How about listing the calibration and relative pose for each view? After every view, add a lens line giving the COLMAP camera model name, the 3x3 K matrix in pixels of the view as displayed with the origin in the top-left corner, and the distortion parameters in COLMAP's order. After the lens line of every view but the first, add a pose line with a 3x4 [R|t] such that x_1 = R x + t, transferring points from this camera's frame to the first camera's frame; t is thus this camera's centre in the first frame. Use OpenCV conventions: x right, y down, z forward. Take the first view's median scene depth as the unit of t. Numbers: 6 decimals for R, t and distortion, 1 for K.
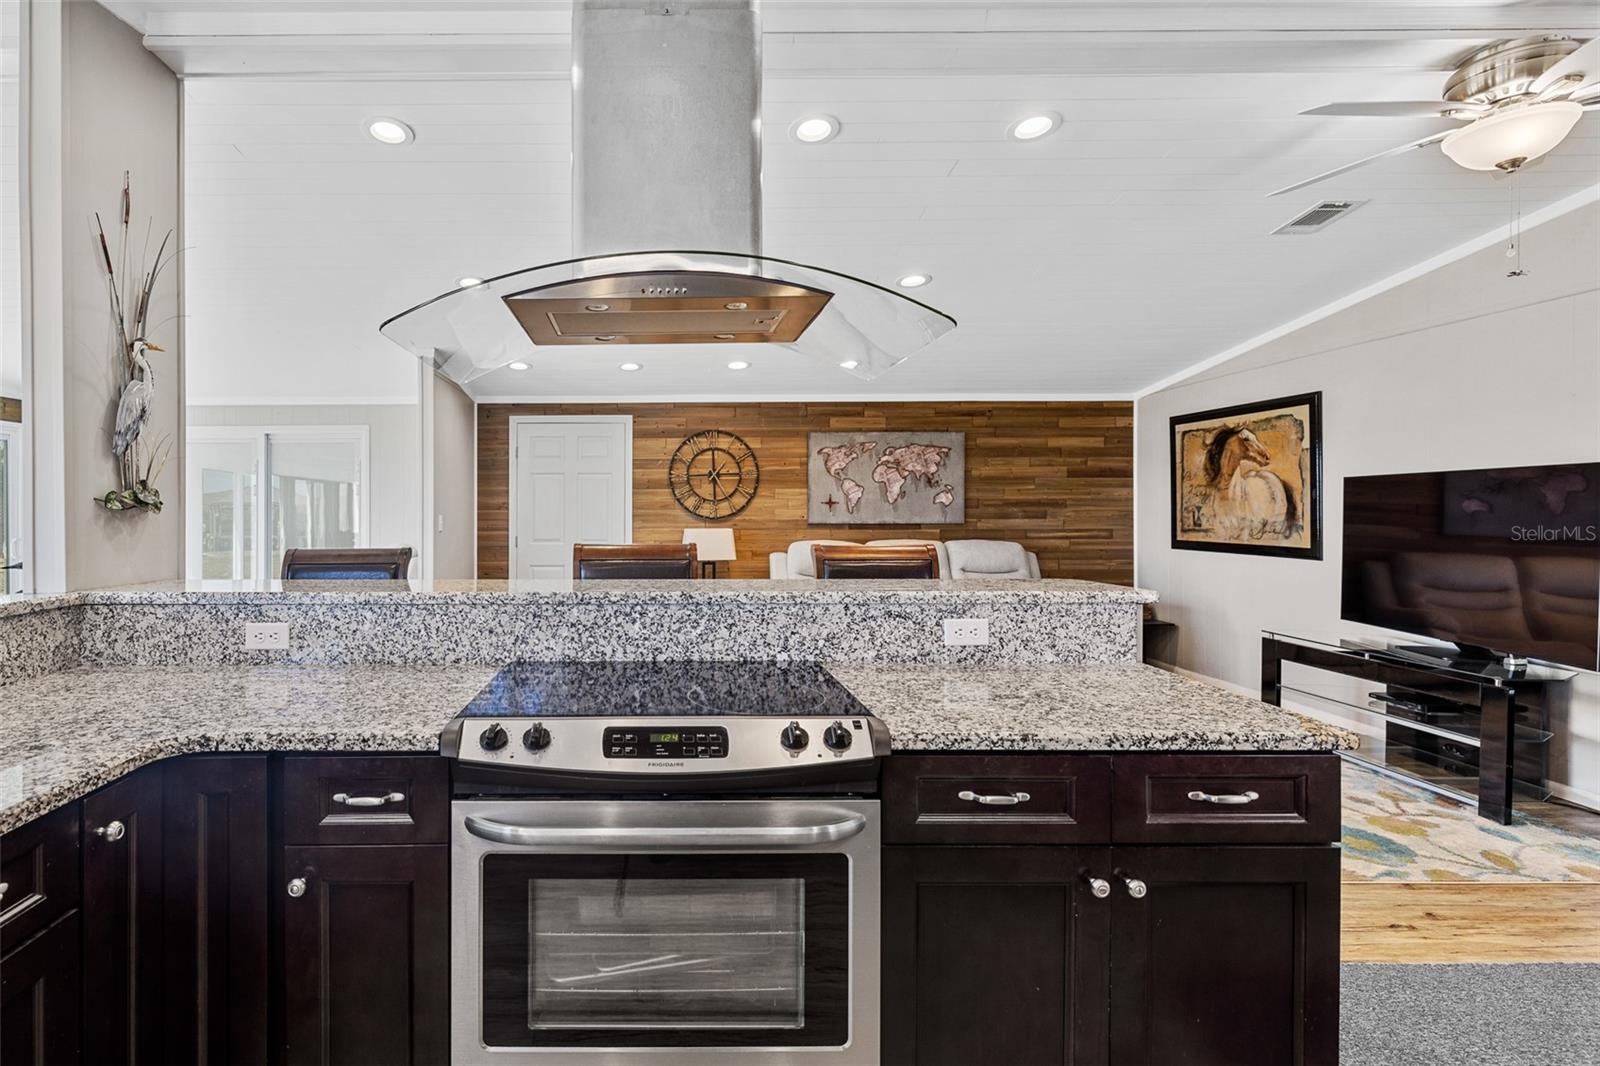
lens RADIAL K [[702.4, 0, 813.1], [0, 702.4, 504.7], [0, 0, 1]] dist [-0.002078, -0.000013]
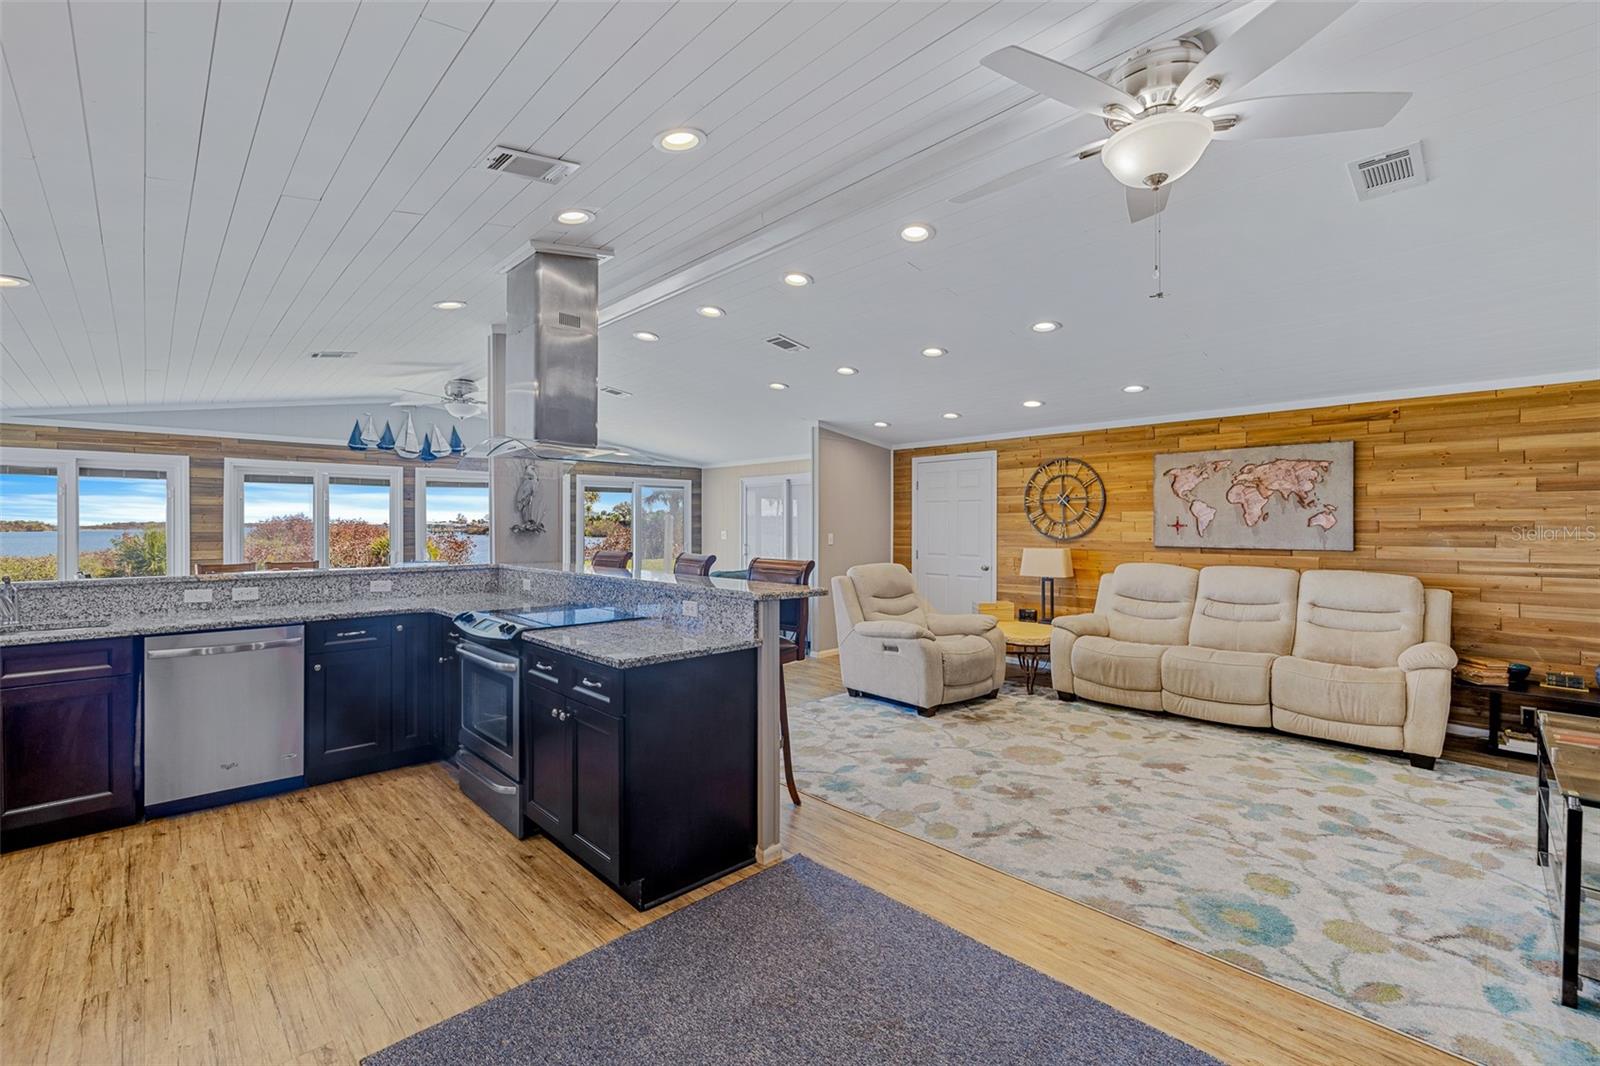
lens RADIAL K [[653.0, 0, 828.4], [0, 653.0, 524.1], [0, 0, 1]] dist [0.000676, 0.000144]
pose [[0.728621, 0.001733, -0.684915, 0.290822], [-0.000847, 0.999998, 0.001629, -0.005641], [0.684917, -0.000607, 0.728621, 0.010907]]
